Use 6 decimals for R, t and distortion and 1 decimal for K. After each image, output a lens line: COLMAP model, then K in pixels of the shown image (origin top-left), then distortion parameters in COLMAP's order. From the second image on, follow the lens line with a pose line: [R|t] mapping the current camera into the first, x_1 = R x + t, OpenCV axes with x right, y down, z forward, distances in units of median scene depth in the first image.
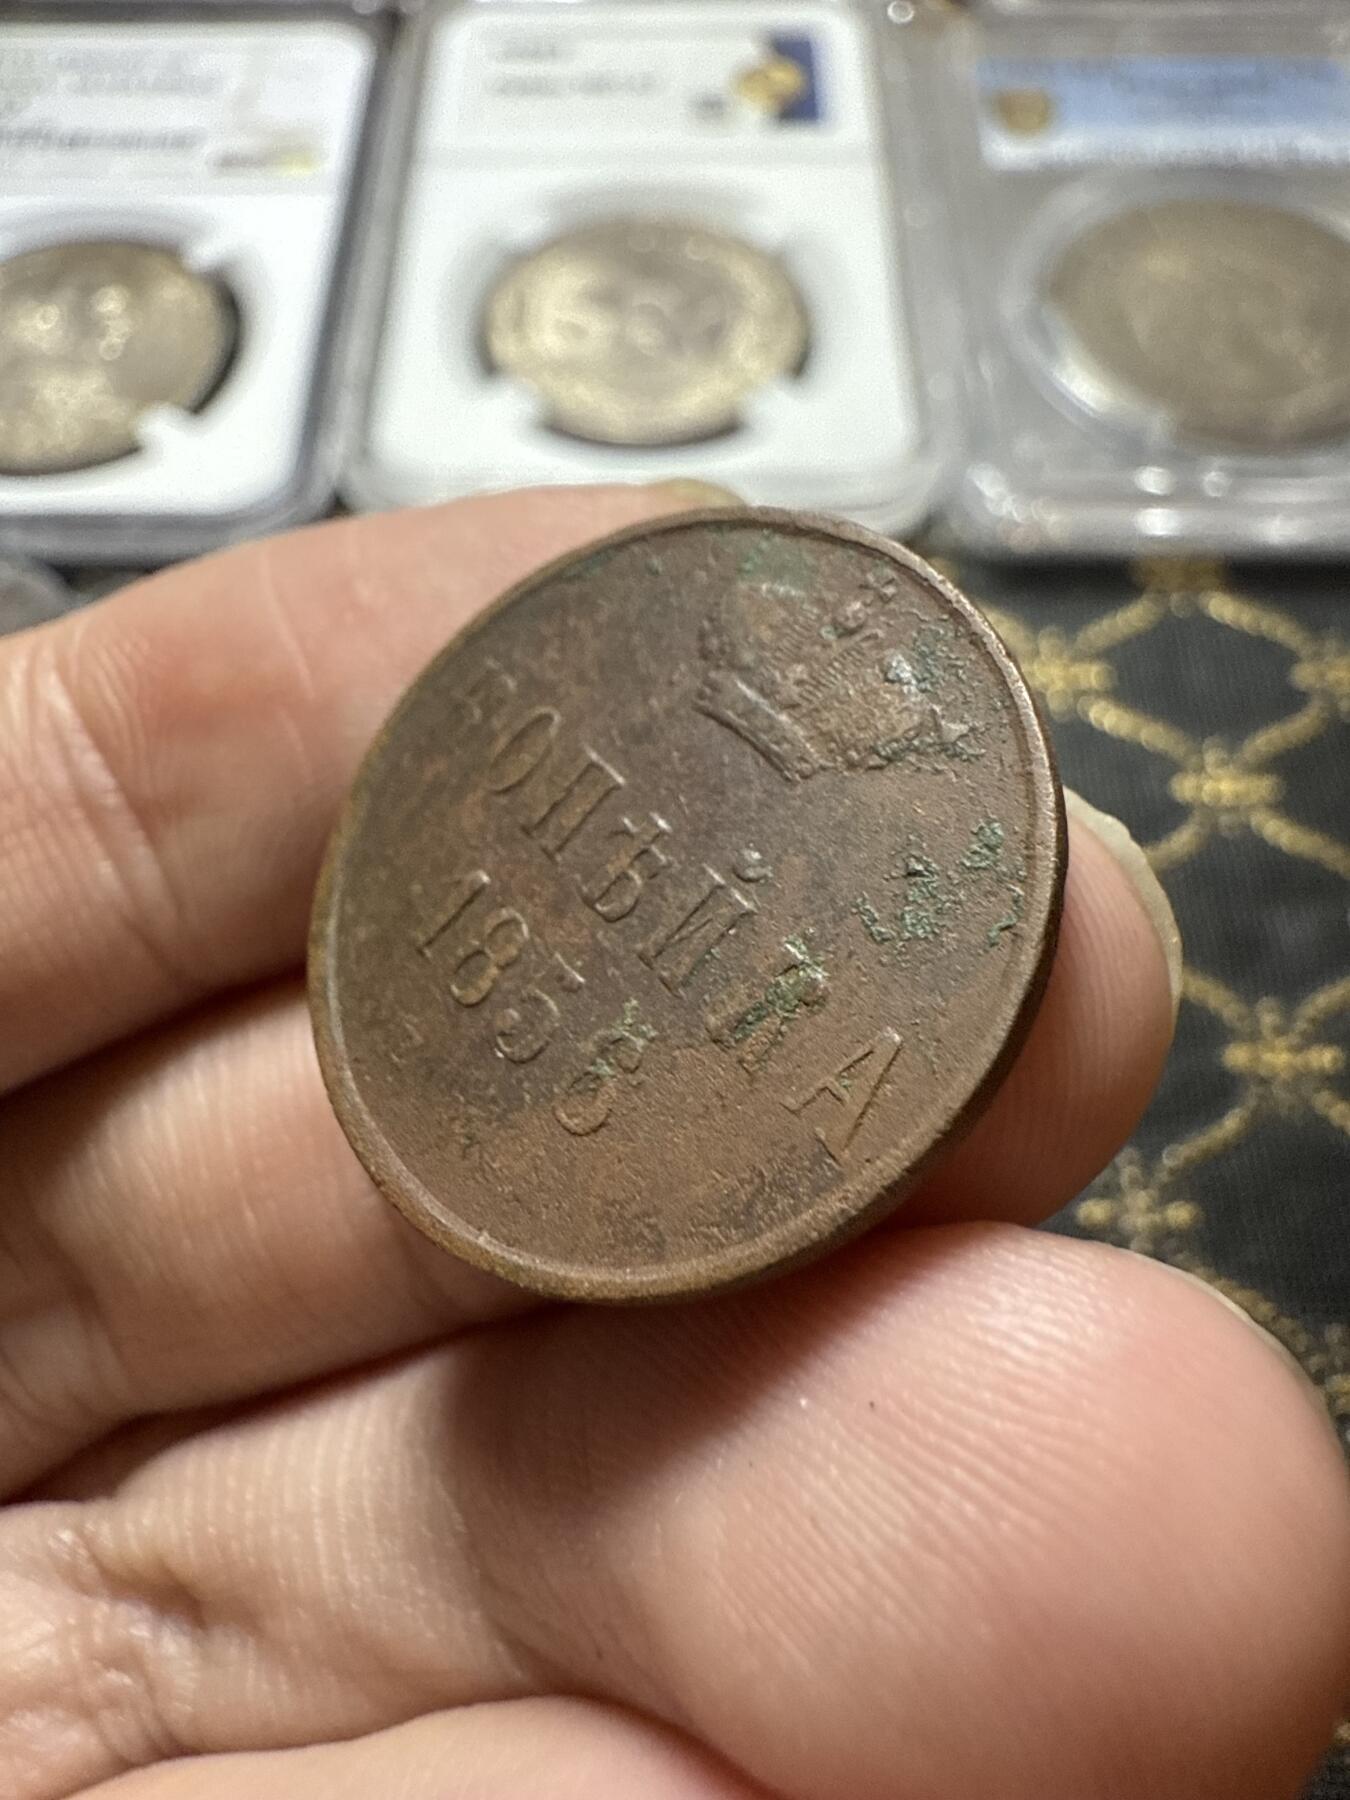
lens RADIAL K [[1240.0, 0, 675.0], [0, 1240.0, 900.0], [0, 0, 1]] dist [-0.004559, -0.001417]
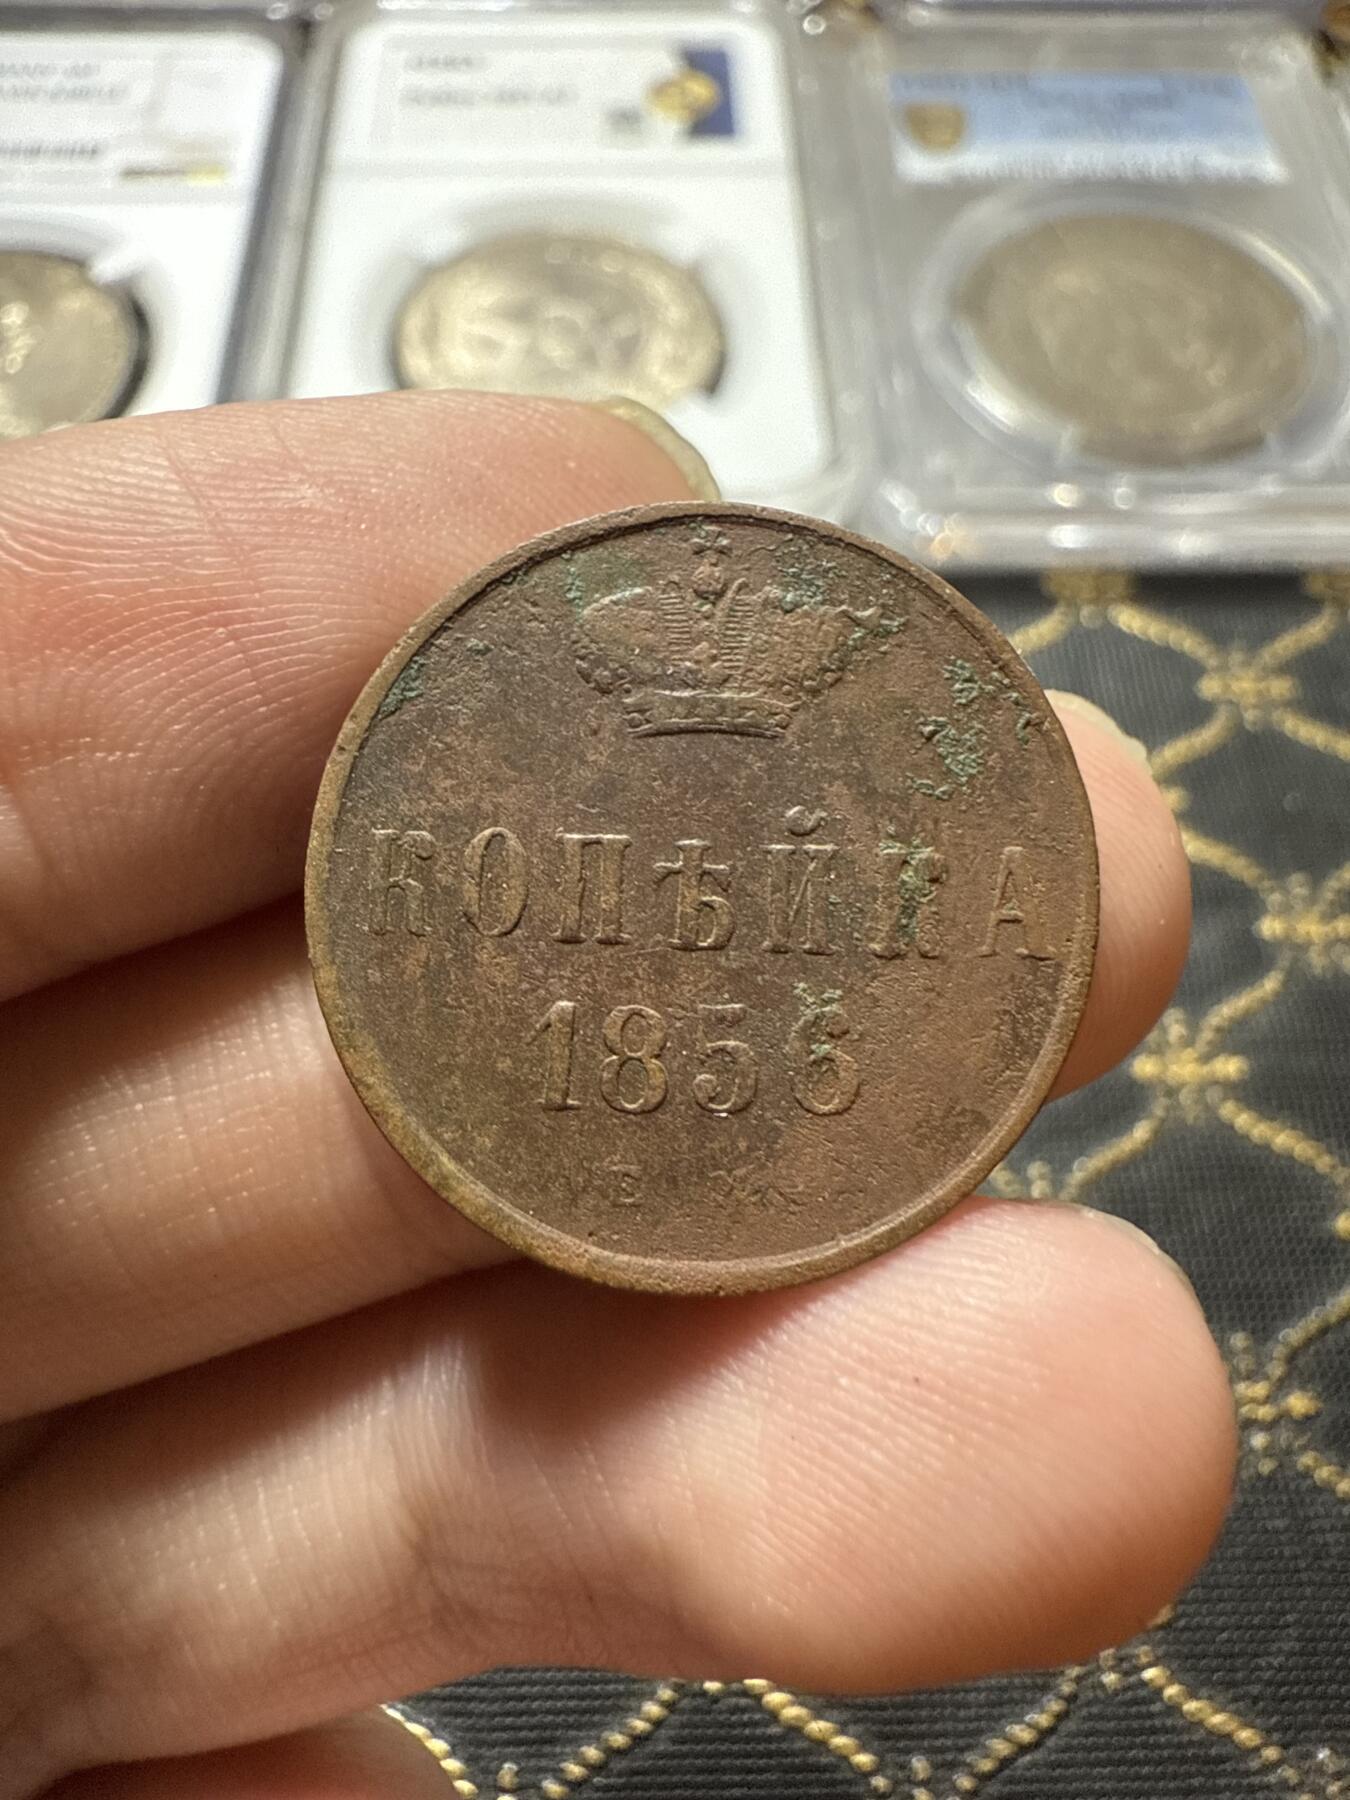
lens RADIAL K [[1240.0, 0, 675.0], [0, 1240.0, 900.0], [0, 0, 1]] dist [-0.004559, -0.001417]
pose [[0.626745, -0.629788, 0.458866, -0.552798], [0.568772, 0.772256, 0.283052, -0.344276], [-0.532625, 0.083589, 0.842214, 0.143696]]
